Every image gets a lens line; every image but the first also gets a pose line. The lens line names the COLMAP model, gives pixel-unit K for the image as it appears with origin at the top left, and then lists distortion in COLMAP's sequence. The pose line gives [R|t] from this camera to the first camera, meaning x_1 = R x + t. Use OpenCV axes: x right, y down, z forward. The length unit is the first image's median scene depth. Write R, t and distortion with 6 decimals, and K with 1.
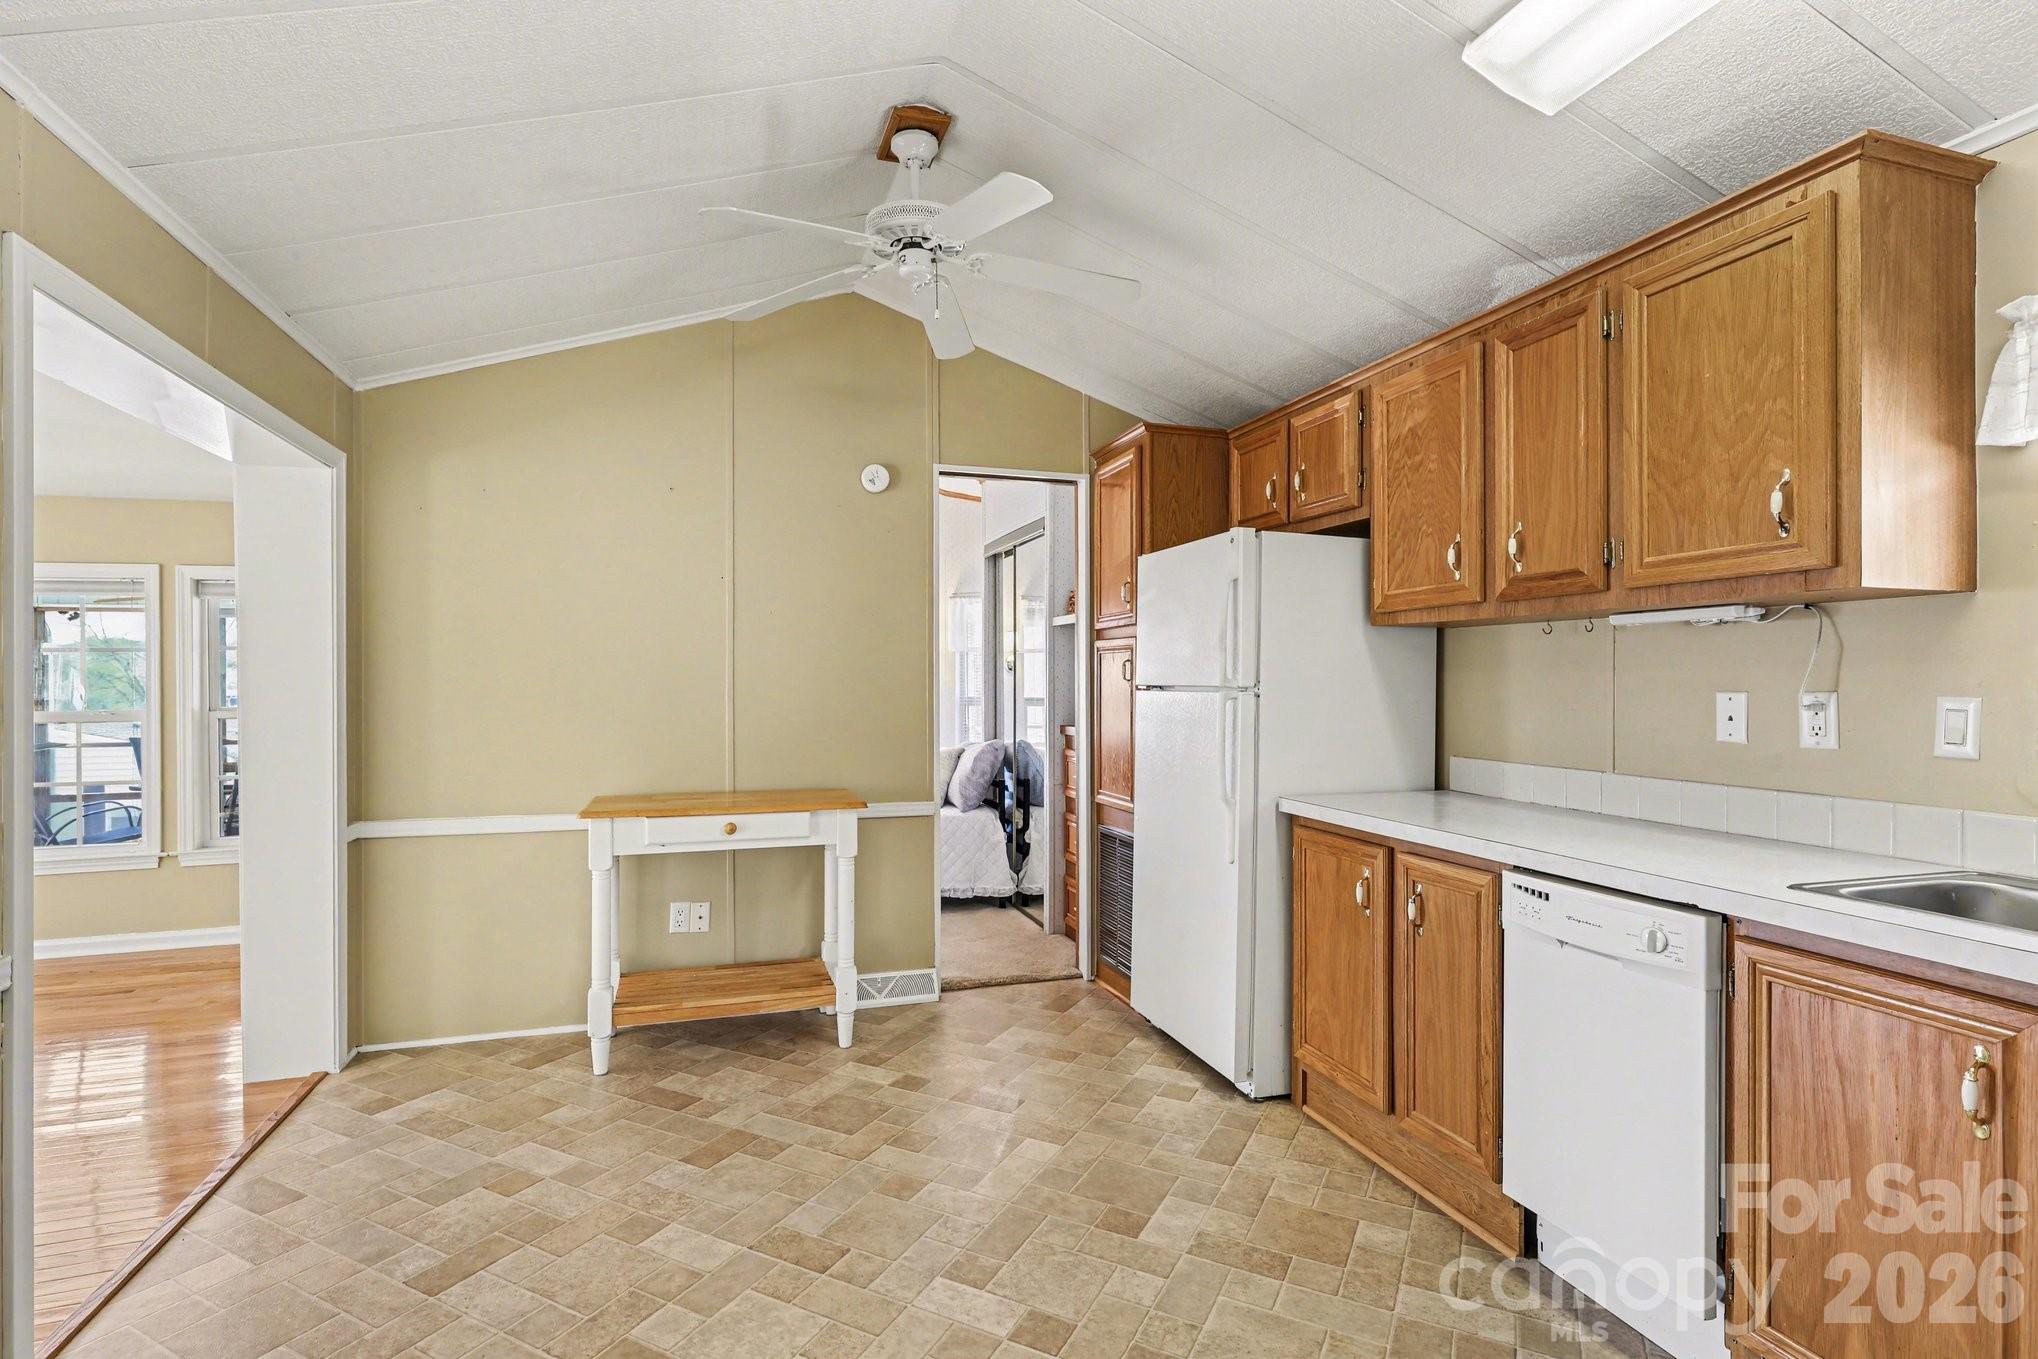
lens RADIAL K [[983.9, 0, 1014.9], [0, 983.9, 682.3], [0, 0, 1]] dist [0.002159, 0.000219]
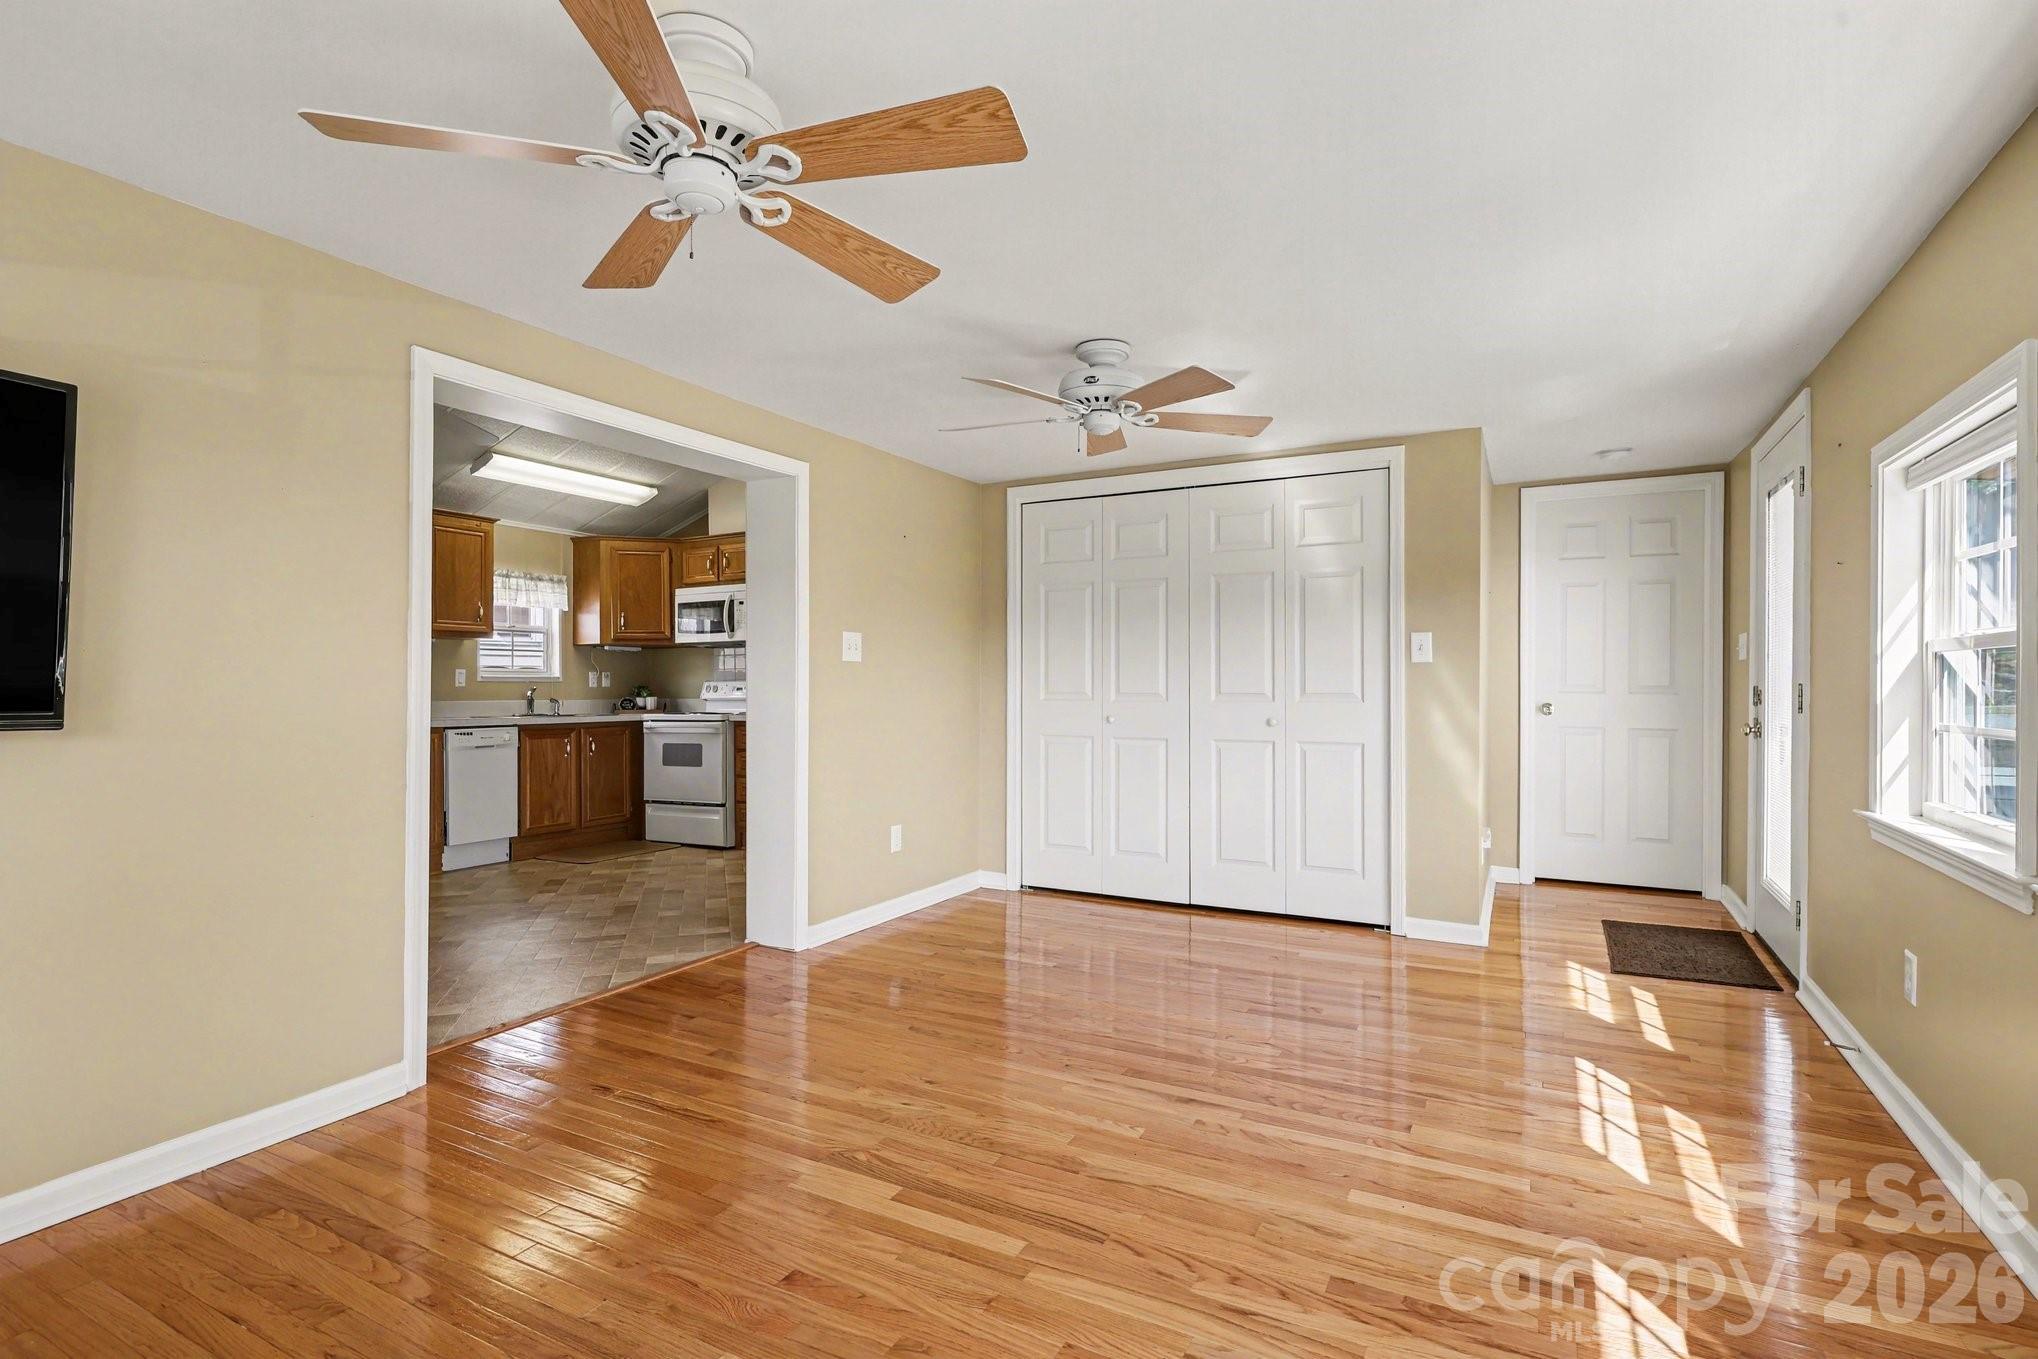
lens RADIAL K [[983.9, 0, 1013.2], [0, 983.9, 681.1], [0, 0, 1]] dist [0.002159, 0.000219]
pose [[-0.706252, 0.008529, 0.707909, -2.451983], [0.004791, 0.999962, -0.007268, 0.076950], [-0.707945, -0.001742, -0.706266, 1.734603]]
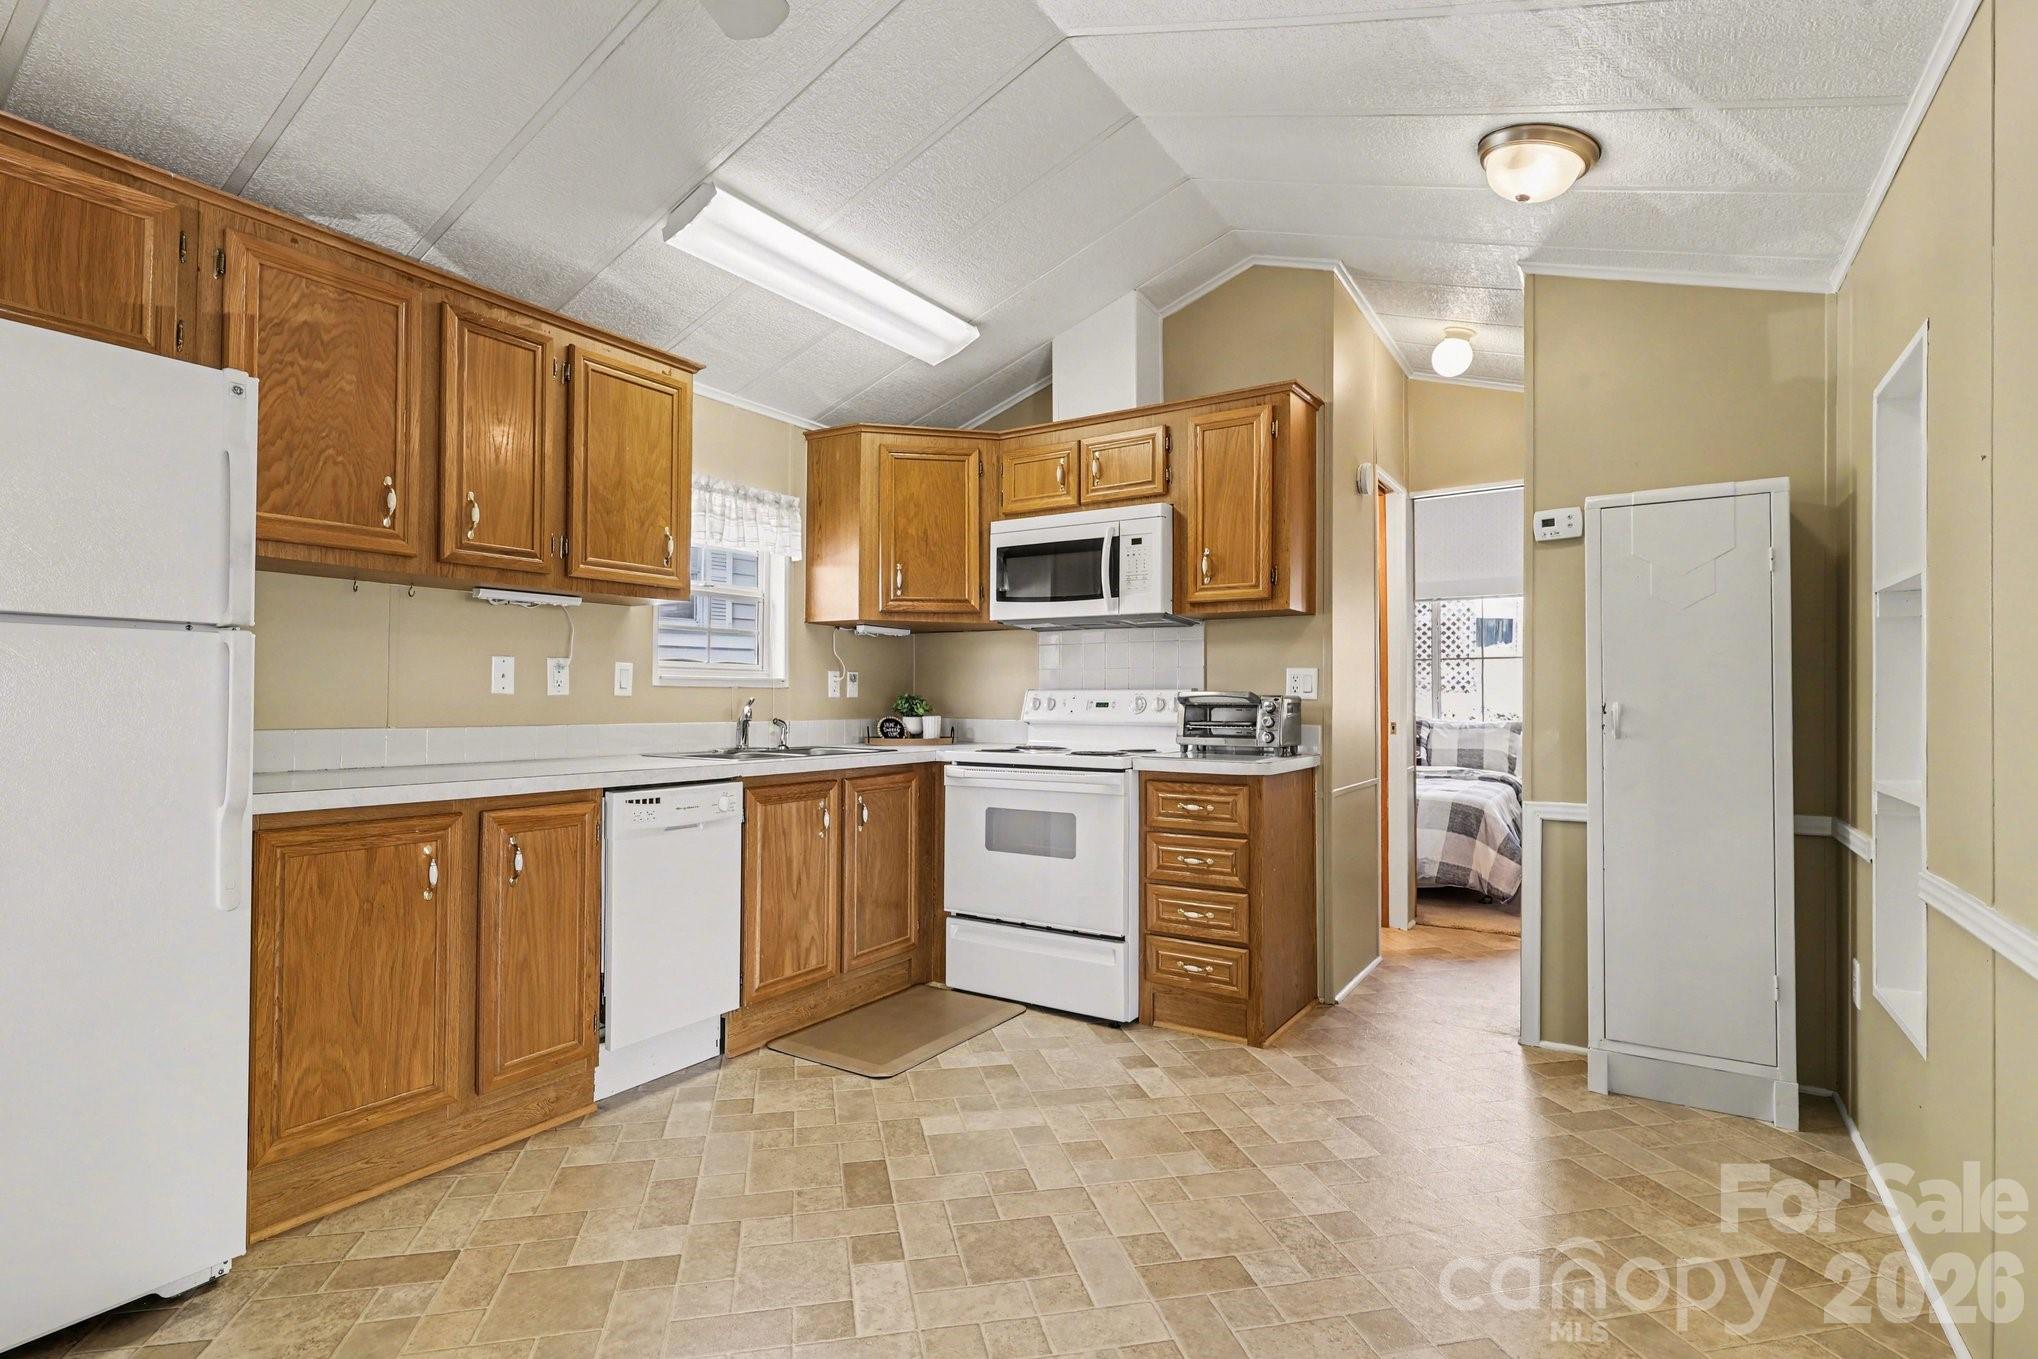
lens RADIAL K [[983.9, 0, 1013.3], [0, 983.9, 684.9], [0, 0, 1]] dist [0.002159, 0.000219]
pose [[-0.643397, 0.002333, 0.765529, -0.751026], [-0.008572, 0.999911, -0.010251, 0.057336], [-0.765485, -0.013158, -0.643320, 1.342788]]
